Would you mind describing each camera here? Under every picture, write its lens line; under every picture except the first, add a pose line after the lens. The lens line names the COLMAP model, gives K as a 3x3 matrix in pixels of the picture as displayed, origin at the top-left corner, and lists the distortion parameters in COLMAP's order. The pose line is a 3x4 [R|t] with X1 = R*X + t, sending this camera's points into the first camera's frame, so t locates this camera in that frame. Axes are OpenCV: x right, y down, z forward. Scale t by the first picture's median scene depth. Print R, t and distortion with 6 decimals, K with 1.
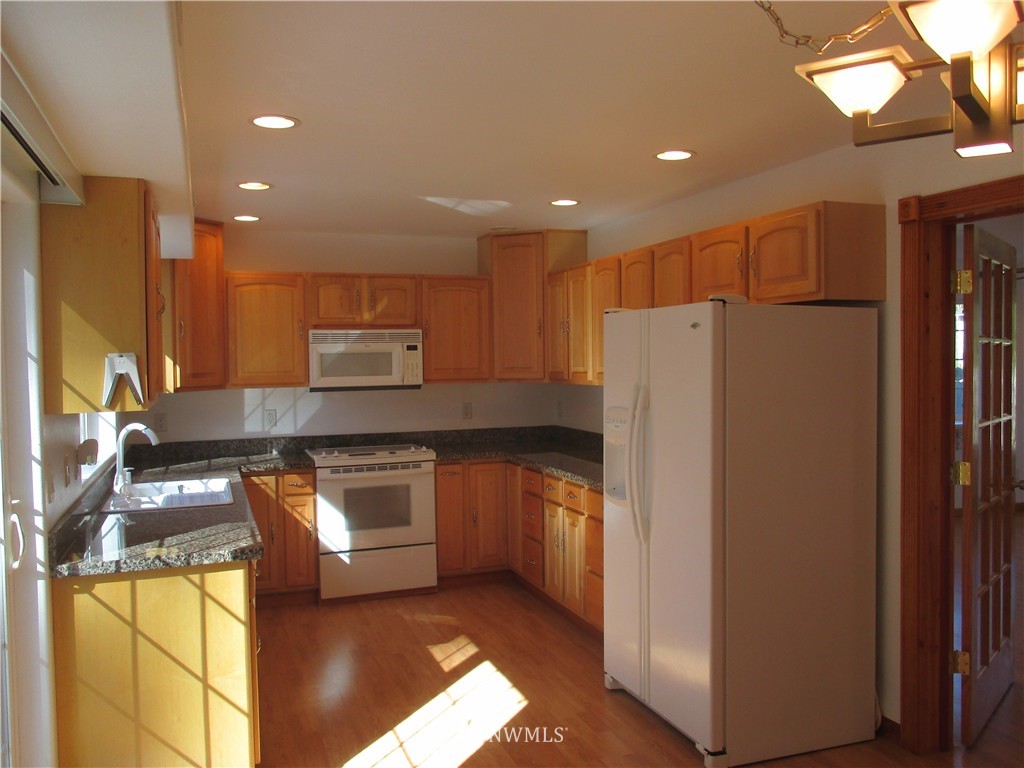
lens RADIAL K [[859.2, 0, 514.3], [0, 859.2, 386.4], [0, 0, 1]] dist [-0.024158, 0.004129]
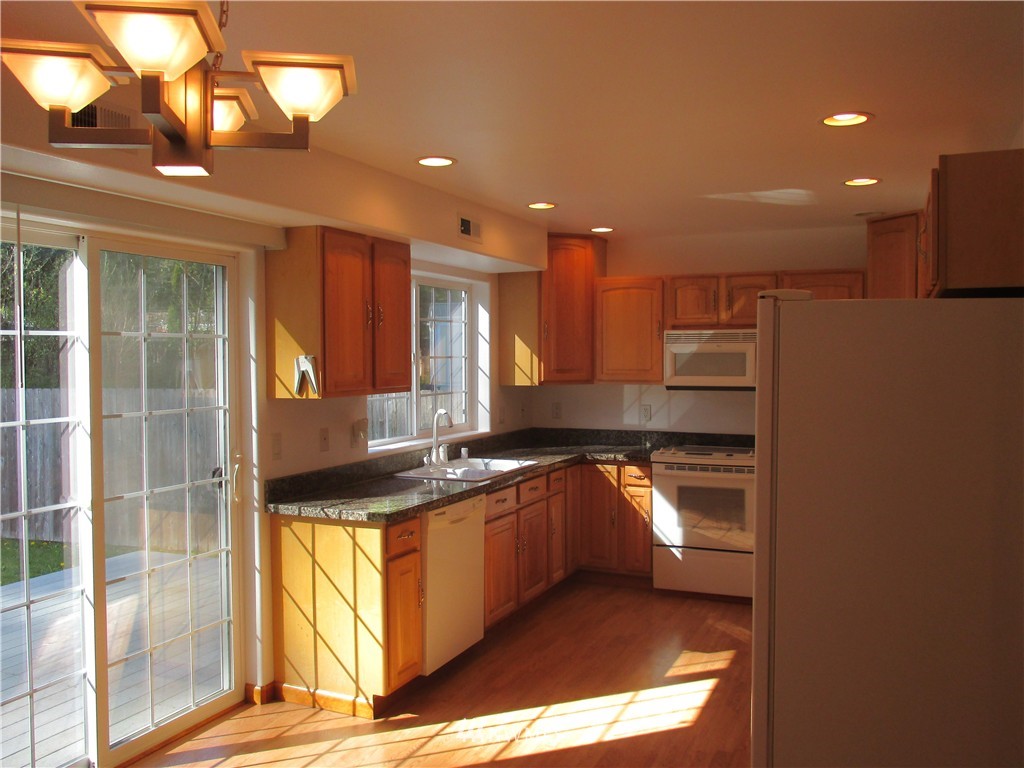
lens RADIAL K [[859.2, 0, 513.8], [0, 859.2, 384.6], [0, 0, 1]] dist [-0.024158, 0.004129]
pose [[0.719437, 0.038709, -0.693478, 0.359088], [-0.032955, 0.999224, 0.021587, -0.016489], [0.693775, 0.007323, 0.720154, 0.120648]]
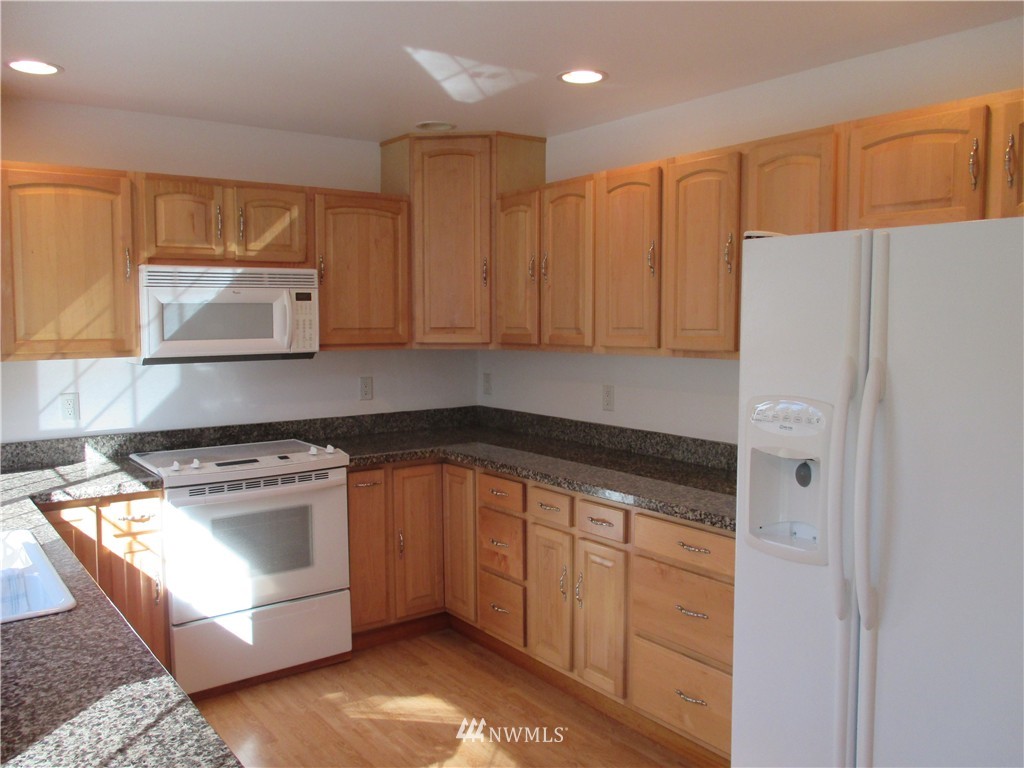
lens RADIAL K [[859.2, 0, 515.5], [0, 859.2, 380.9], [0, 0, 1]] dist [-0.024158, 0.004129]
pose [[0.958757, -0.009867, 0.284055, -0.158008], [-0.001196, 0.999248, 0.038748, -0.006024], [-0.284224, -0.037490, 0.958025, 0.330058]]
